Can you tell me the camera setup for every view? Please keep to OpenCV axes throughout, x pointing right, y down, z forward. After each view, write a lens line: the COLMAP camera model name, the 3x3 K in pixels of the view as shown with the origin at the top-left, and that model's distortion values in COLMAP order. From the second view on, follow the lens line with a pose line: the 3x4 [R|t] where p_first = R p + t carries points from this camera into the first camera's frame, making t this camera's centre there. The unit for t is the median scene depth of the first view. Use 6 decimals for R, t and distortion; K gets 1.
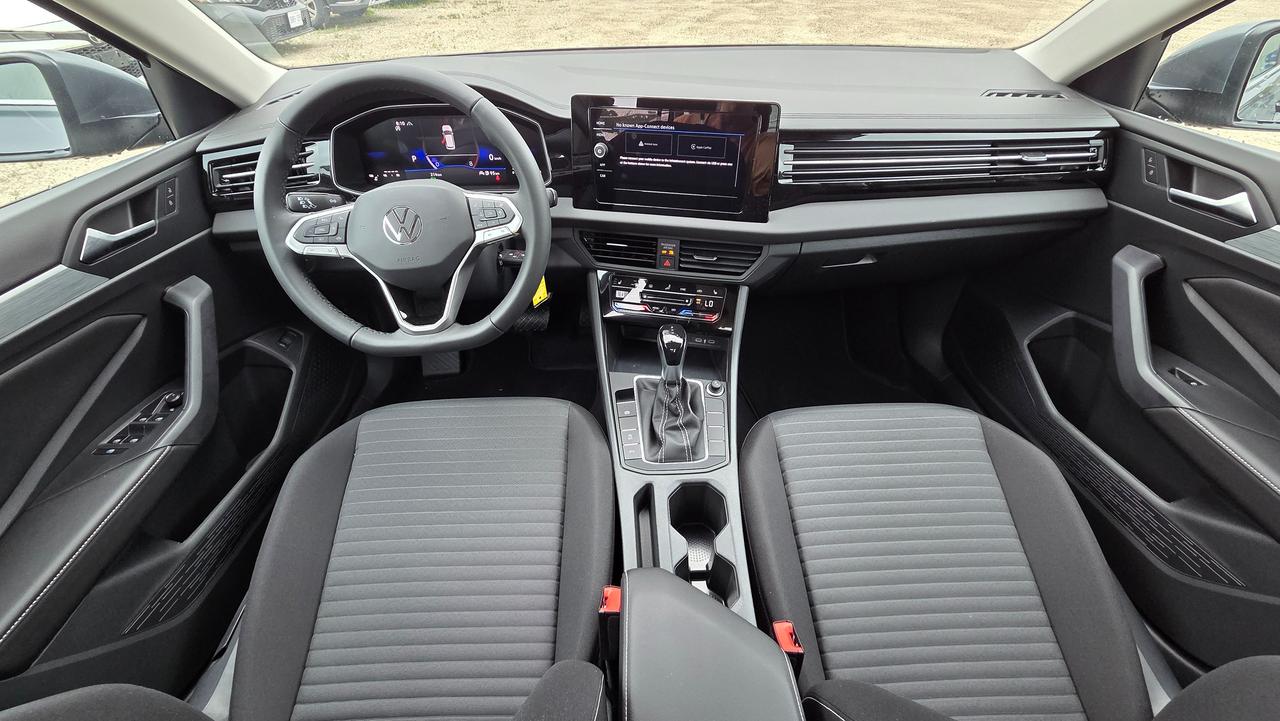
lens RADIAL K [[516.9, 0, 641.5], [0, 516.9, 357.9], [0, 0, 1]] dist [0.000058, -0.000154]
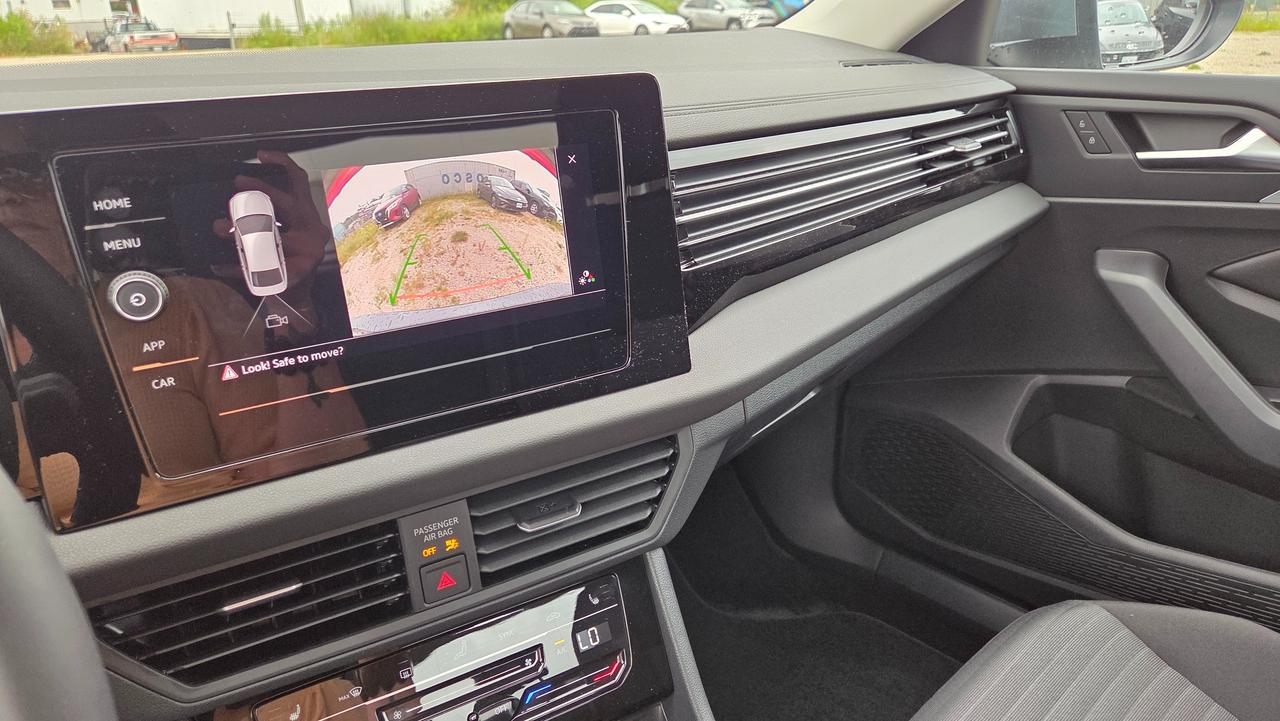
lens RADIAL K [[868.8, 0, 651.6], [0, 868.8, 353.2], [0, 0, 1]] dist [0.037518, -0.002138]
pose [[0.738644, -0.257275, 0.623068, -0.170189], [0.439222, 0.884849, -0.155326, -0.184732], [-0.511360, 0.388396, 0.766590, 0.516519]]
